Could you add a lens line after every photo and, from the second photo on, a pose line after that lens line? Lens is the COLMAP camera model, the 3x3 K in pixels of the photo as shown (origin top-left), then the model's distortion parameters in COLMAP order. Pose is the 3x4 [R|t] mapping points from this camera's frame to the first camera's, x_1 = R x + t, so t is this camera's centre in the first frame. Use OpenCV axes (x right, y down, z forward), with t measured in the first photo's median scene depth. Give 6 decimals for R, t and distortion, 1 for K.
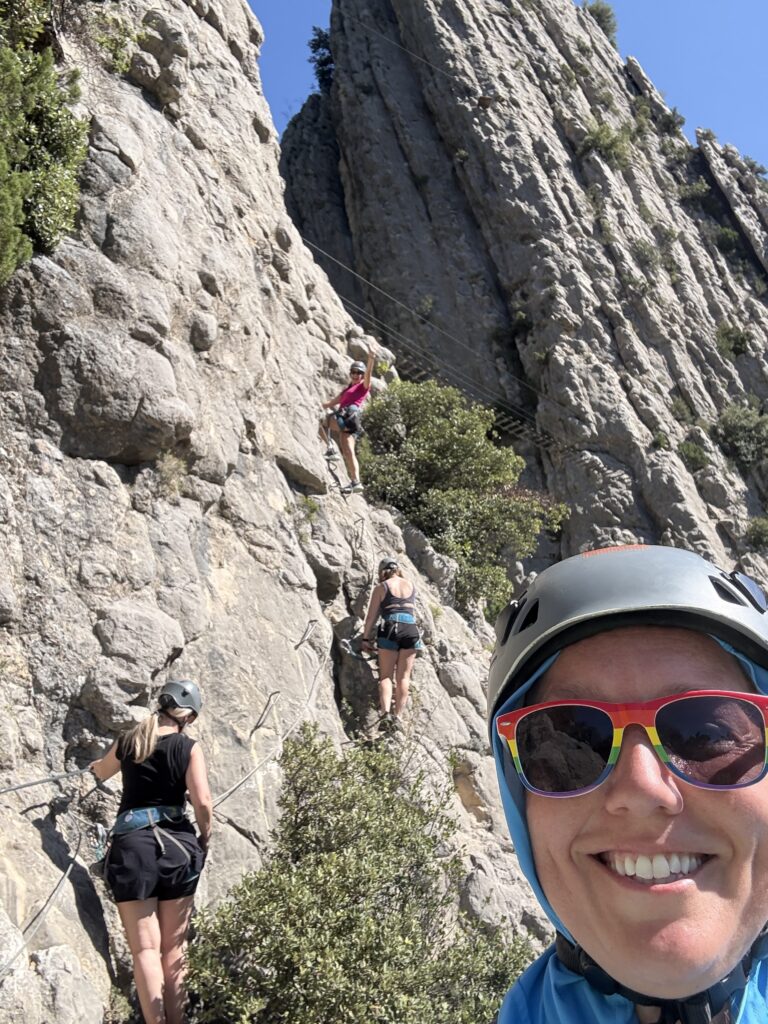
lens RADIAL K [[896.0, 0, 384.0], [0, 896.0, 512.3], [0, 0, 1]] dist [-0.001126, -0.000203]
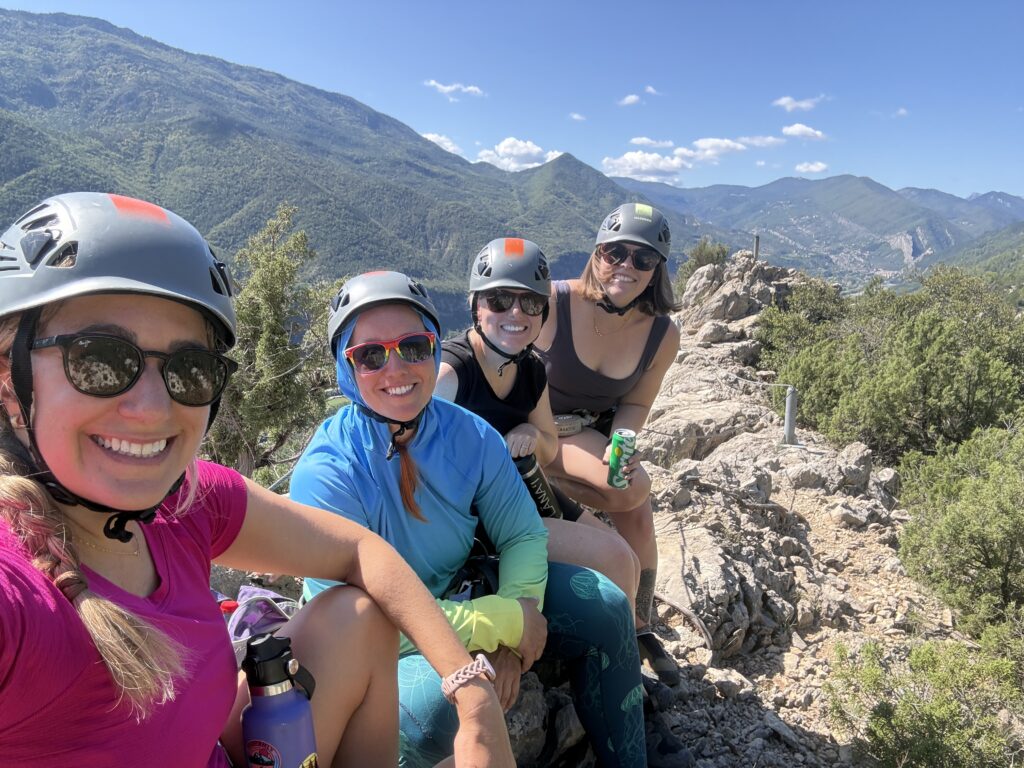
lens RADIAL K [[717.0, 0, 504.1], [0, 717.0, 400.9], [0, 0, 1]] dist [0.071055, -0.069786]
pose [[0.894317, -0.094794, 0.437277, -0.521926], [-0.067951, 0.937189, 0.342139, -0.513578], [-0.442244, -0.335694, 0.831703, -1.412323]]
